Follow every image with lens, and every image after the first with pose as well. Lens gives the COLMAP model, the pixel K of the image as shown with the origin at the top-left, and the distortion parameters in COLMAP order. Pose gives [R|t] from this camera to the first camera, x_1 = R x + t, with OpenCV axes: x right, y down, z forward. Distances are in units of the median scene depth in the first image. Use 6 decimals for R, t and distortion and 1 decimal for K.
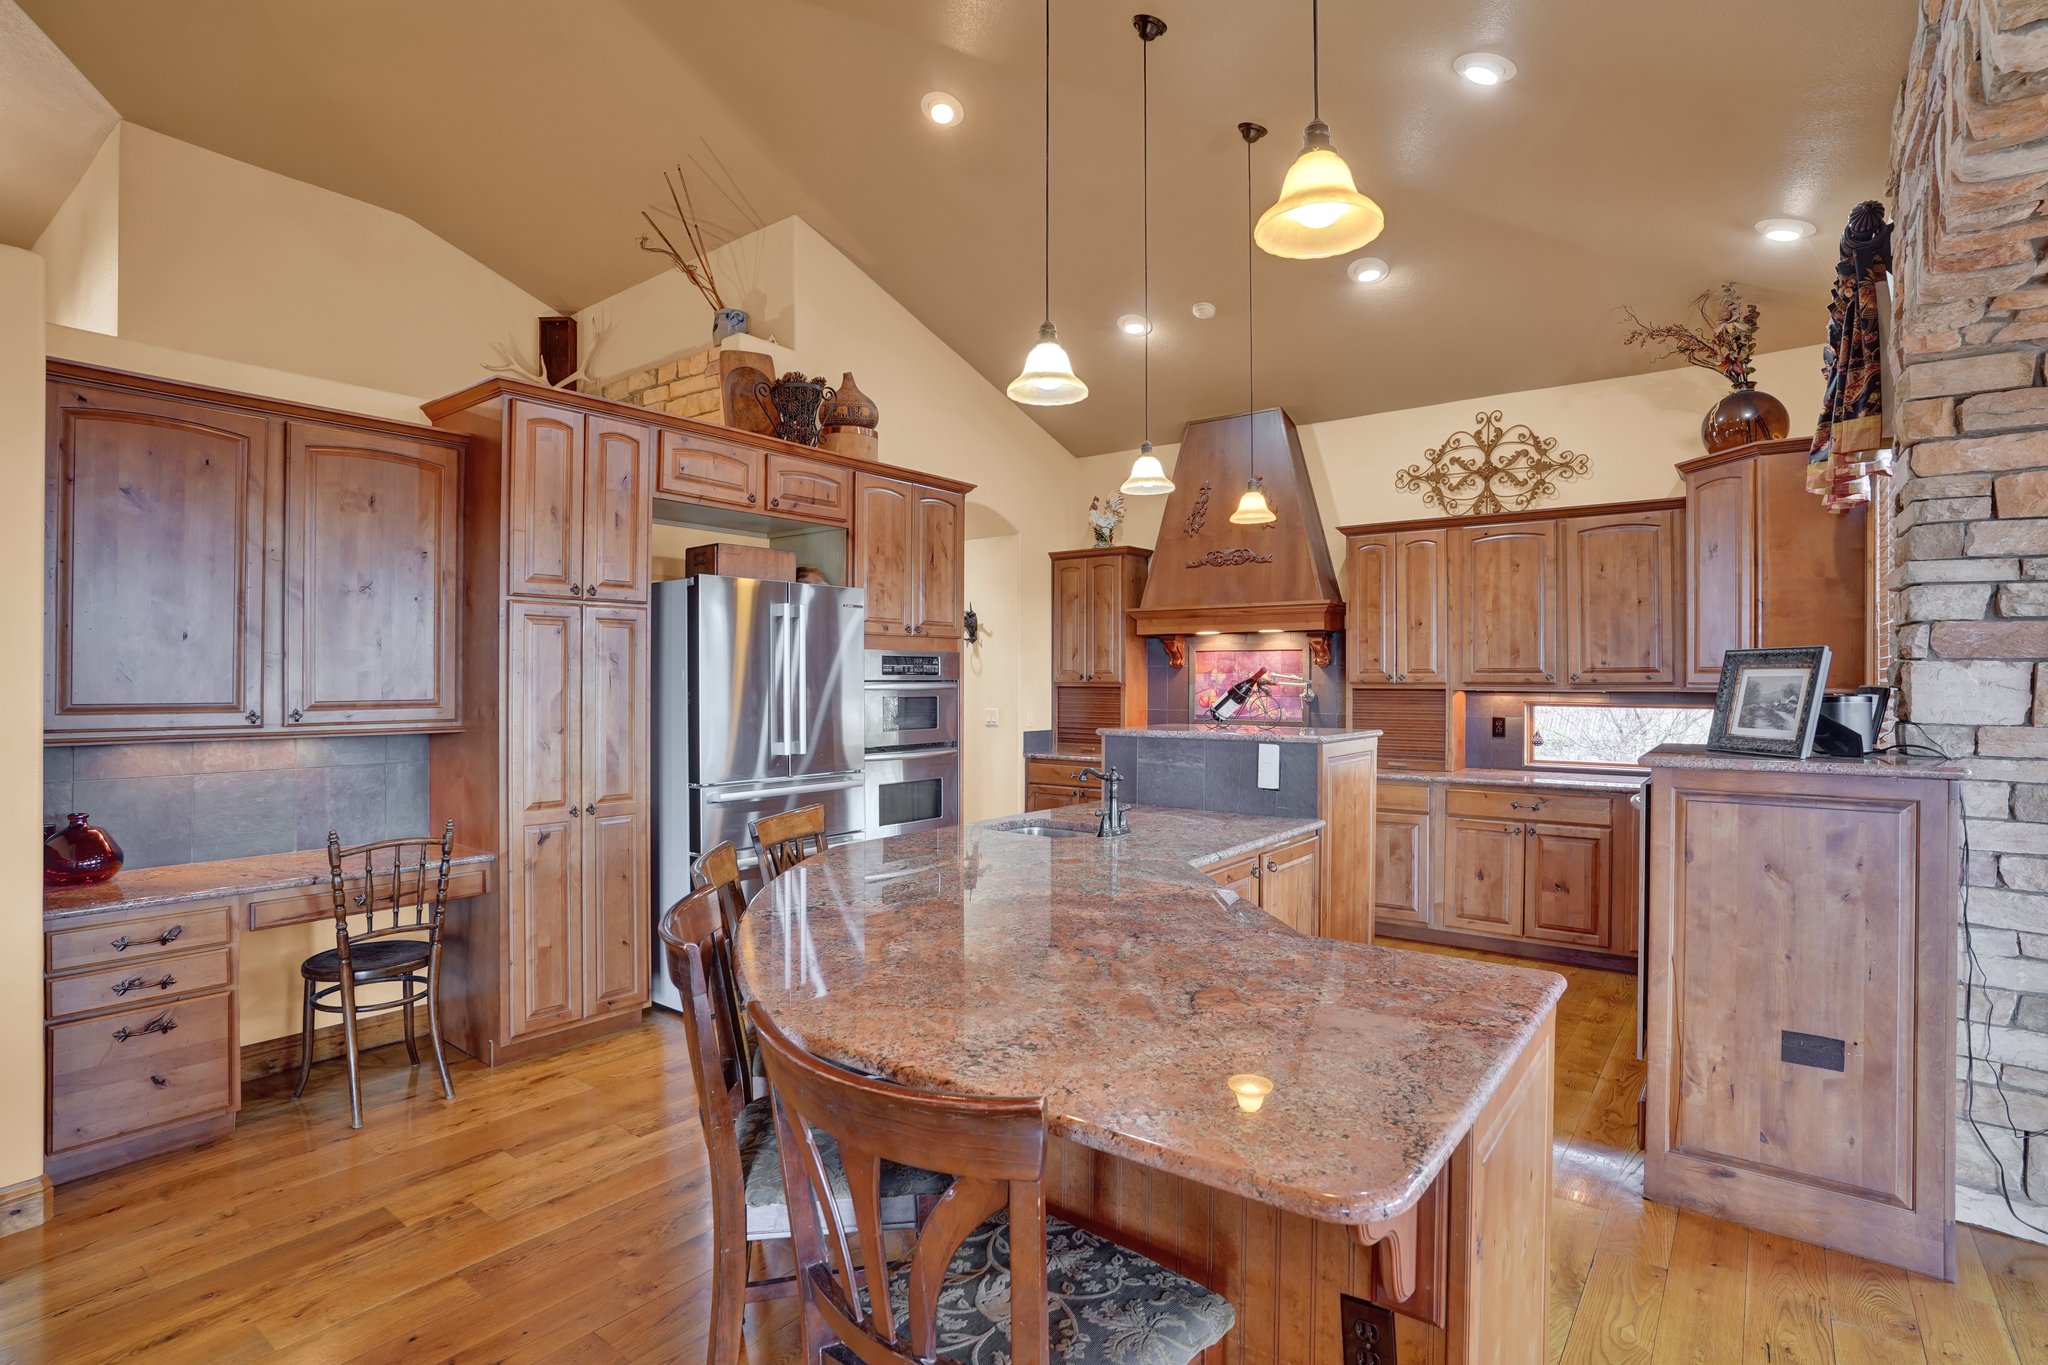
lens RADIAL K [[1010.6, 0, 1024.7], [0, 1010.6, 678.2], [0, 0, 1]] dist [-0.080488, 0.037611]
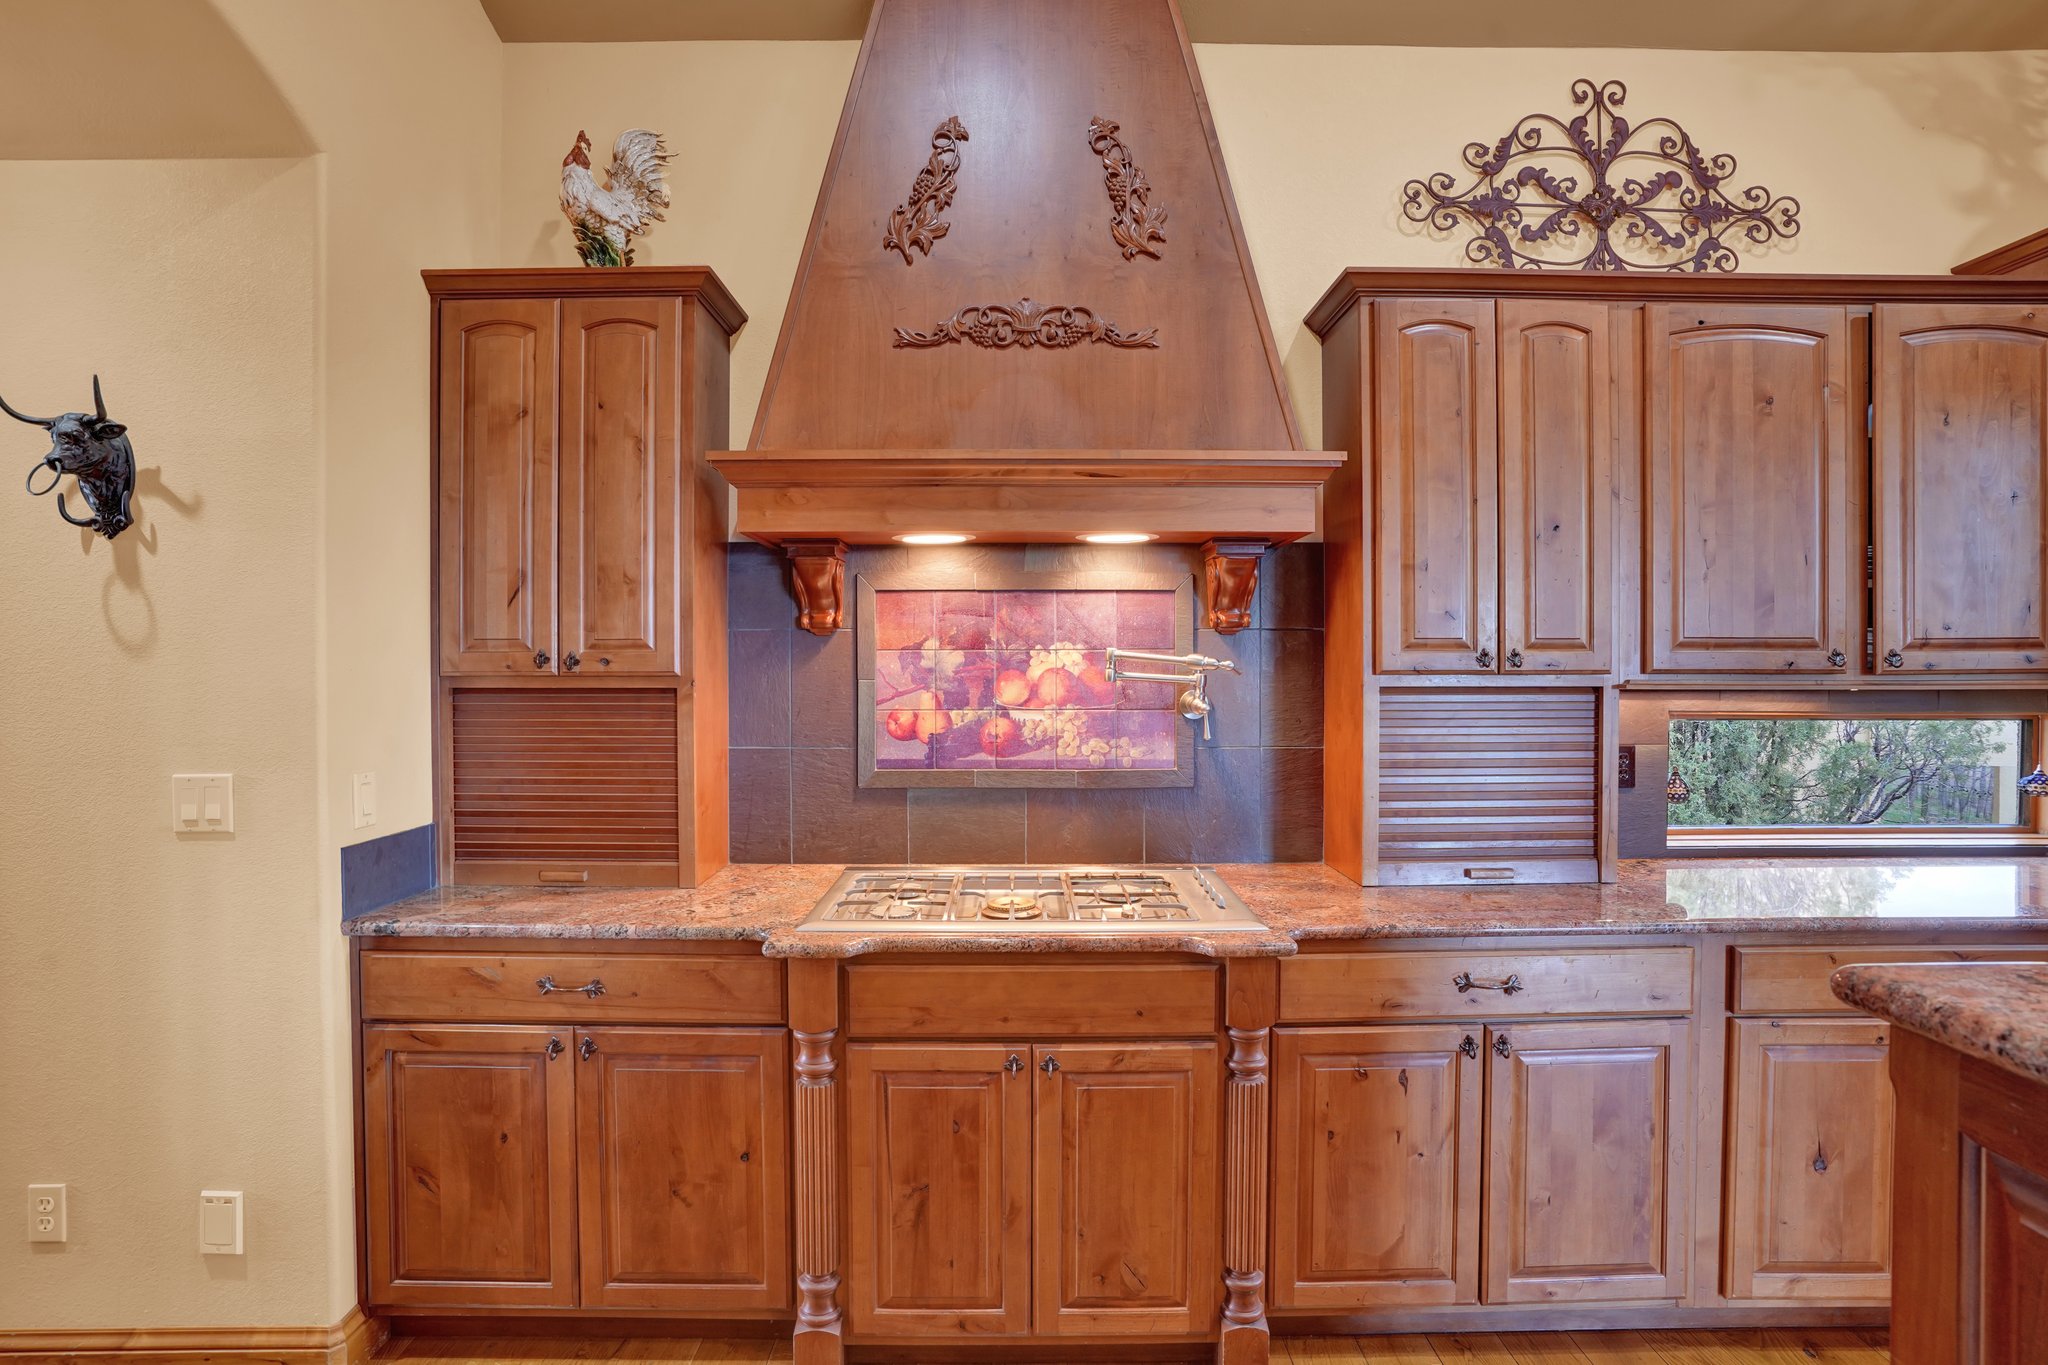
lens RADIAL K [[1019.5, 0, 1022.3], [0, 1019.5, 678.5], [0, 0, 1]] dist [-0.071189, 0.033337]
pose [[0.788398, -0.010763, 0.615071, -0.040715], [0.002087, 0.999888, 0.014821, 0.000890], [-0.615162, -0.010402, 0.788332, 1.276944]]
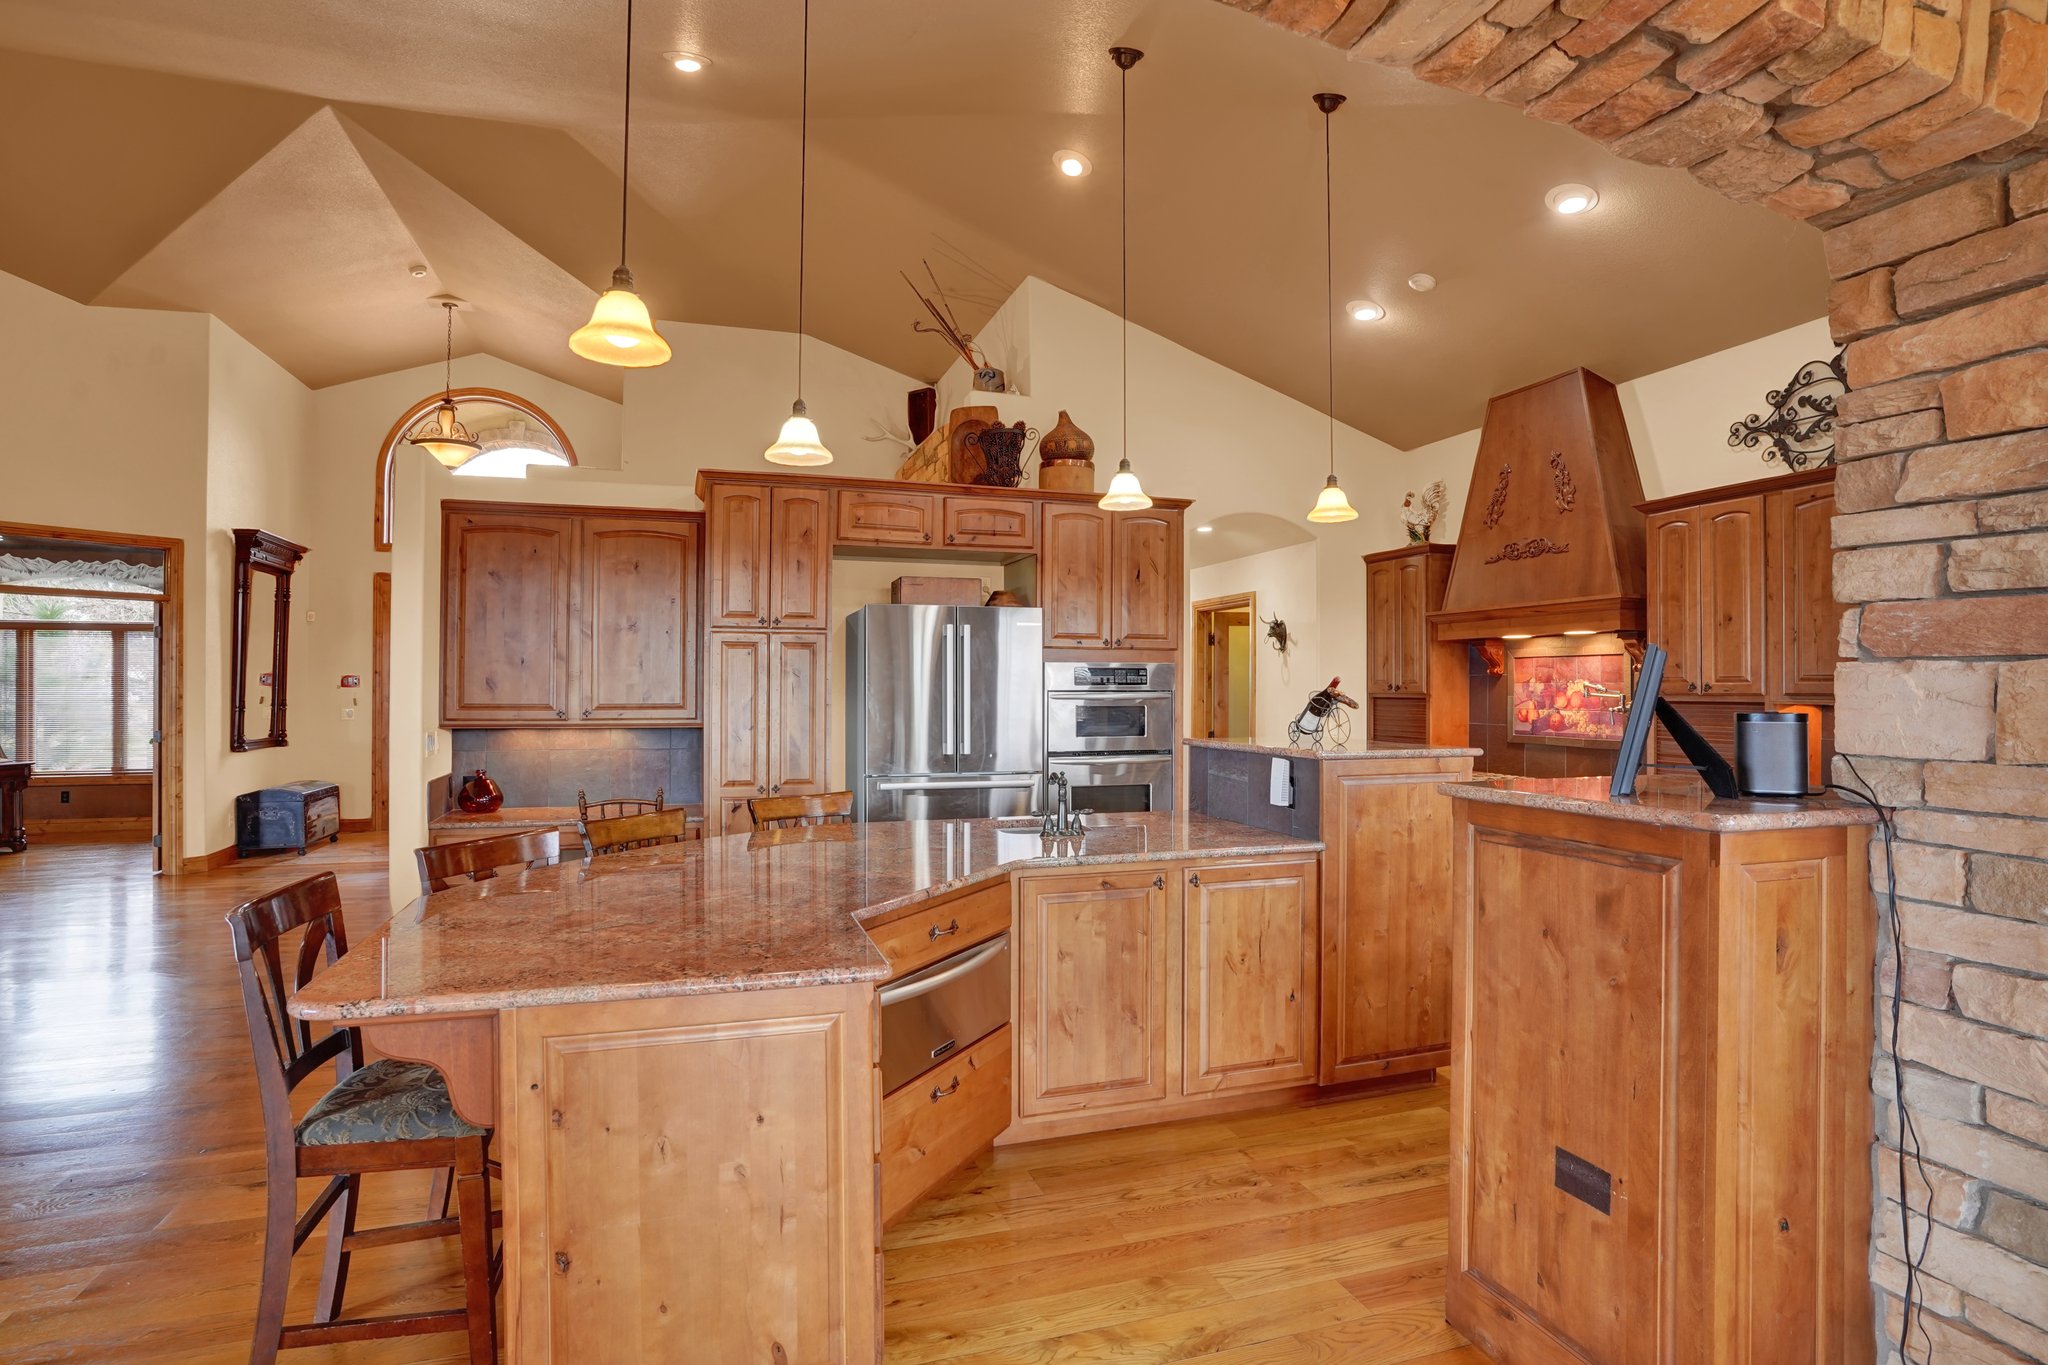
lens RADIAL K [[1019.5, 0, 1022.3], [0, 1019.5, 678.5], [0, 0, 1]] dist [-0.071189, 0.033337]
pose [[0.830183, -0.005563, -0.557463, 0.576709], [-0.000085, 0.999949, -0.010105, 0.000479], [0.557490, 0.008437, 0.830141, 0.073601]]
